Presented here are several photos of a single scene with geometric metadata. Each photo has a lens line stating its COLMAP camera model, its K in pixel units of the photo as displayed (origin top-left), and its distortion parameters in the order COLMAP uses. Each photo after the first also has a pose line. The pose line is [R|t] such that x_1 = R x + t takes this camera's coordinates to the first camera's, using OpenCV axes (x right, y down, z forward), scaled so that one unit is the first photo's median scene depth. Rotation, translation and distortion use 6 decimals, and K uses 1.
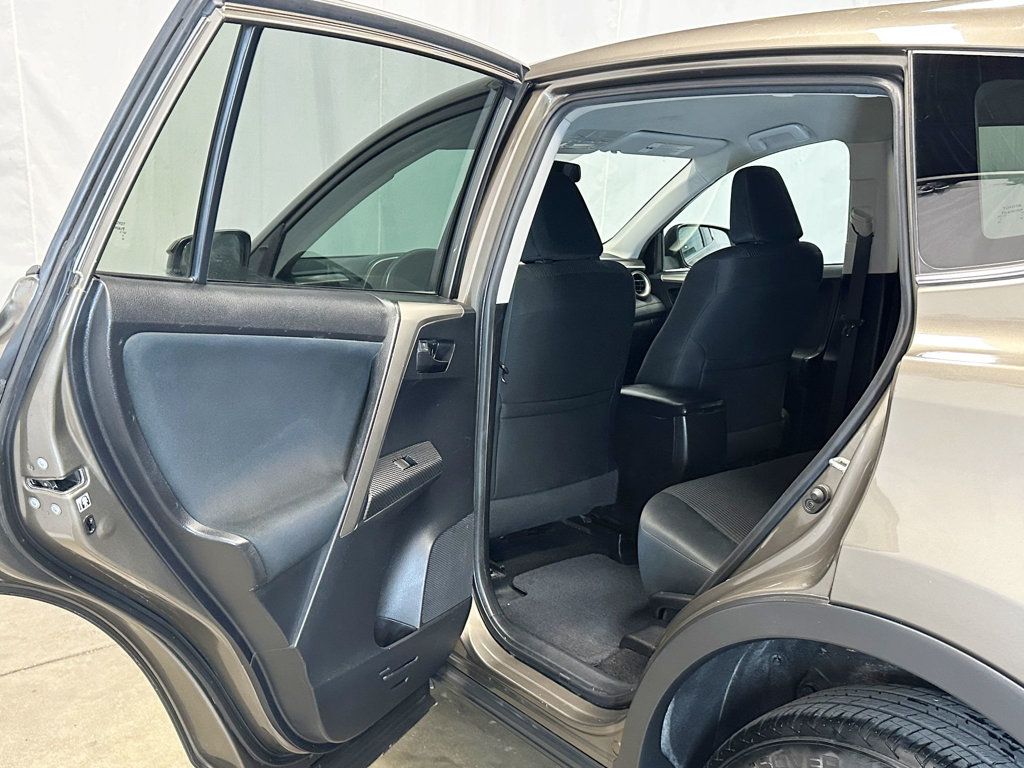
lens RADIAL K [[986.9, 0, 528.8], [0, 986.9, 382.0], [0, 0, 1]] dist [0.186190, -0.460886]
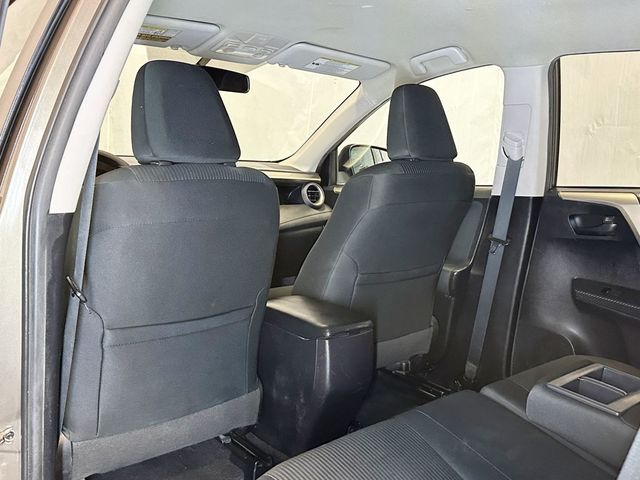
lens RADIAL K [[616.8, 0, 330.5], [0, 616.8, 238.7], [0, 0, 1]] dist [0.186190, -0.460886]
pose [[0.995862, 0.043958, 0.079536, 0.096312], [-0.042291, 0.998851, -0.022523, -0.041320], [-0.080435, 0.019066, 0.996578, 0.369934]]
